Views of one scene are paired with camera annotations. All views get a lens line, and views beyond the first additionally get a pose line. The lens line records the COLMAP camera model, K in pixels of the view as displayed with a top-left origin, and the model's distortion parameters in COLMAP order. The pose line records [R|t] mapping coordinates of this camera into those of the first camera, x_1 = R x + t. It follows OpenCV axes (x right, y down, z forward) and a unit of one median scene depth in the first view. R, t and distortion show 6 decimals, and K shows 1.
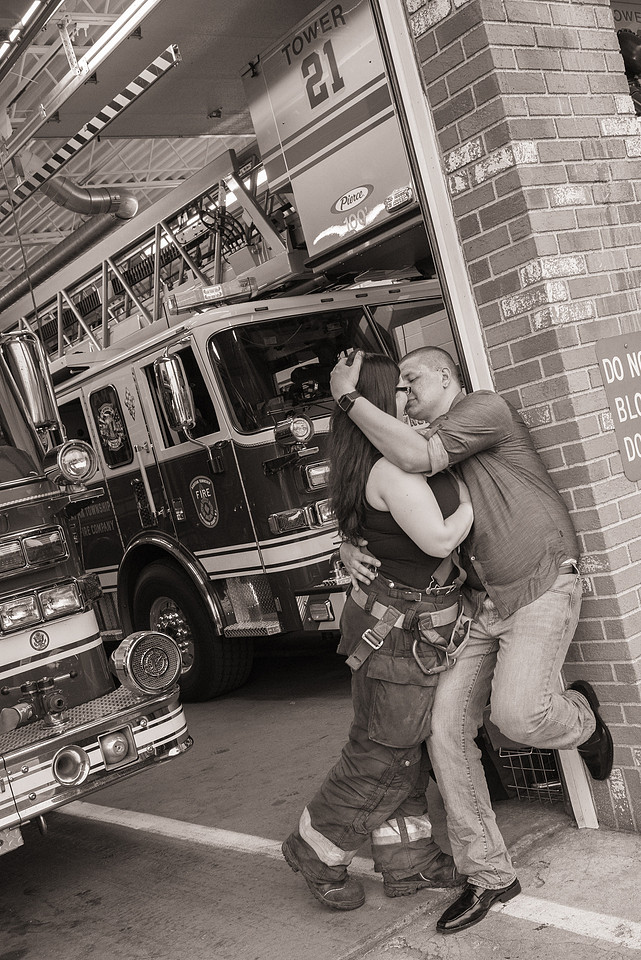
lens RADIAL K [[1098.6, 0, 341.8], [0, 1098.6, 573.3], [0, 0, 1]] dist [-0.005451, 0.007960]
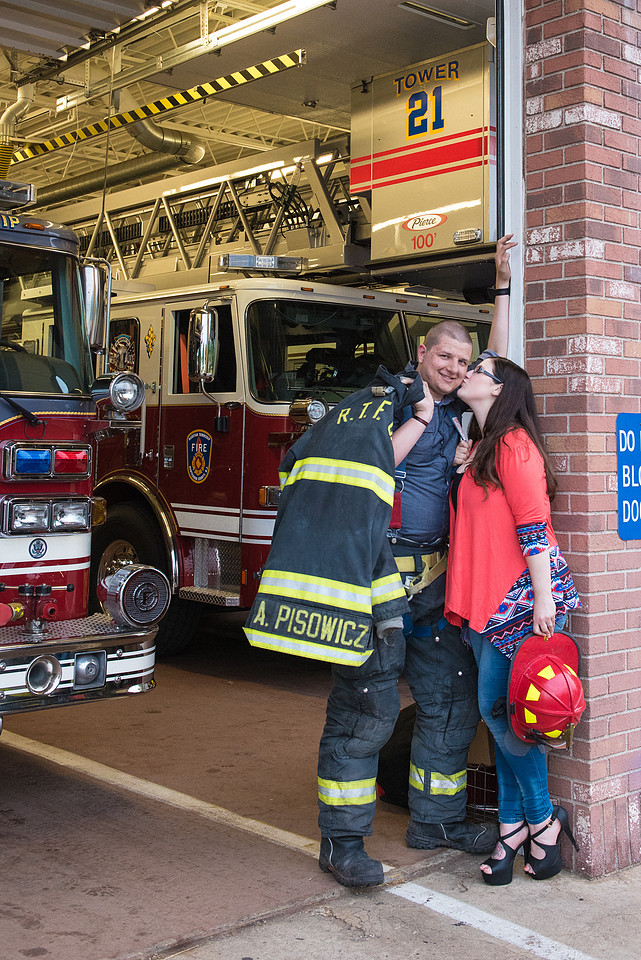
lens RADIAL K [[1222.6, 0, 399.0], [0, 1222.6, 317.9], [0, 0, 1]] dist [0.006460, 0.014192]
pose [[0.963720, 0.262326, 0.049286, -0.050465], [-0.245636, 0.943886, -0.220775, 0.022148], [-0.104435, 0.200659, 0.974079, -0.158702]]
